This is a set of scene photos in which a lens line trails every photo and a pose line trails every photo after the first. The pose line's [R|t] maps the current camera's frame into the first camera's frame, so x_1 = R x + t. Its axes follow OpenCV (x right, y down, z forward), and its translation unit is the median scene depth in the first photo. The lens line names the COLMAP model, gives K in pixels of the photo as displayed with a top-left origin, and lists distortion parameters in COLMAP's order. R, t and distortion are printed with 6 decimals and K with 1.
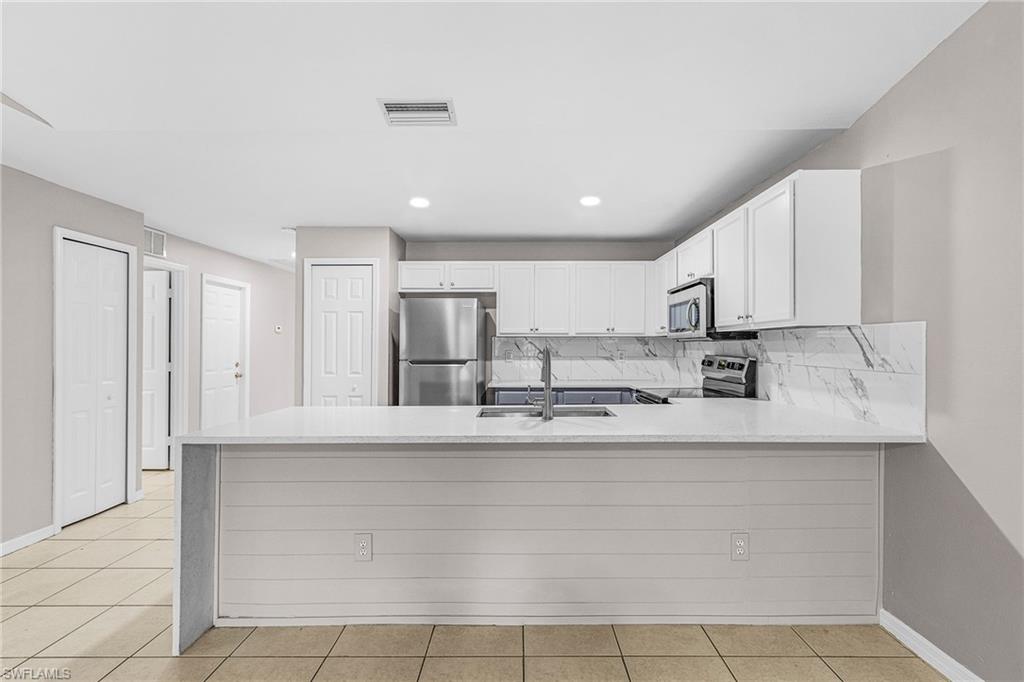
lens RADIAL K [[478.1, 0, 512.7], [0, 478.1, 344.2], [0, 0, 1]] dist [0.004214, -0.000297]
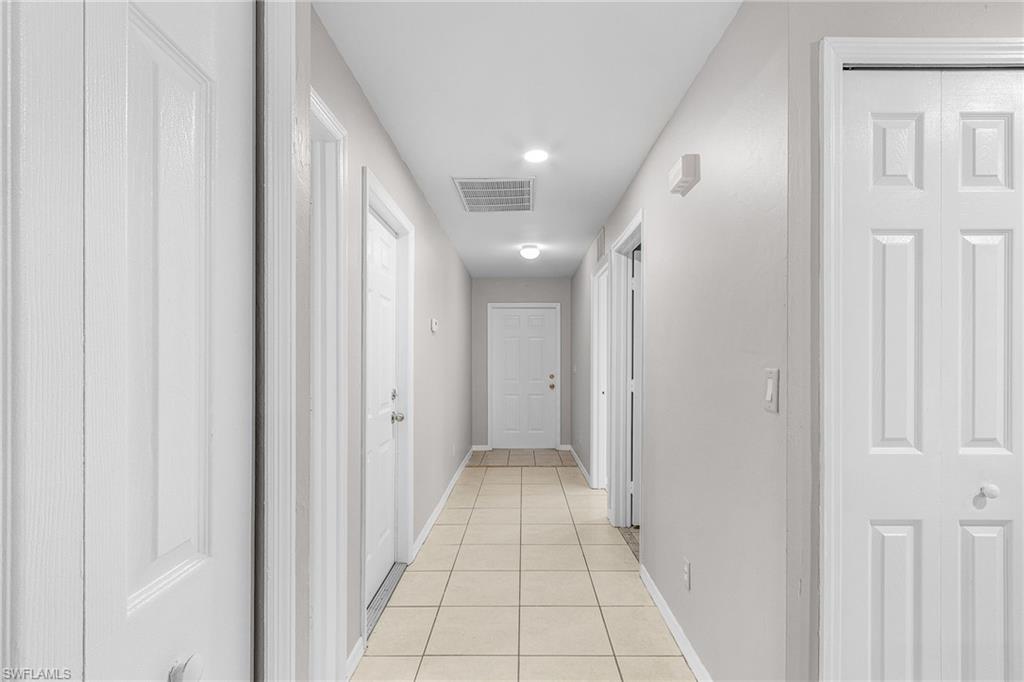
lens RADIAL K [[478.1, 0, 508.5], [0, 478.1, 360.7], [0, 0, 1]] dist [0.004214, -0.000297]
pose [[0.999987, -0.002499, 0.004436, -0.674458], [0.002454, 0.999946, 0.010067, 0.008020], [-0.004461, -0.010056, 0.999939, 0.774696]]
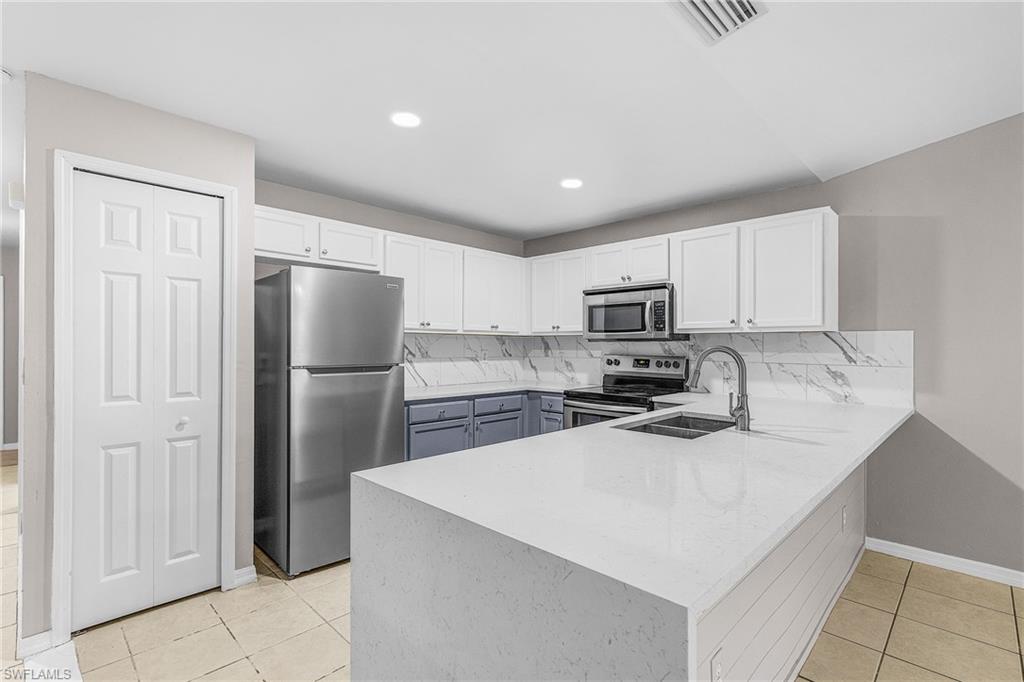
lens RADIAL K [[478.1, 0, 512.7], [0, 478.1, 345.3], [0, 0, 1]] dist [0.004214, -0.000297]
pose [[0.699815, 0.004699, 0.714309, -0.494100], [-0.008288, 0.999964, 0.001542, 0.002094], [-0.714276, -0.006999, 0.699829, 0.401302]]
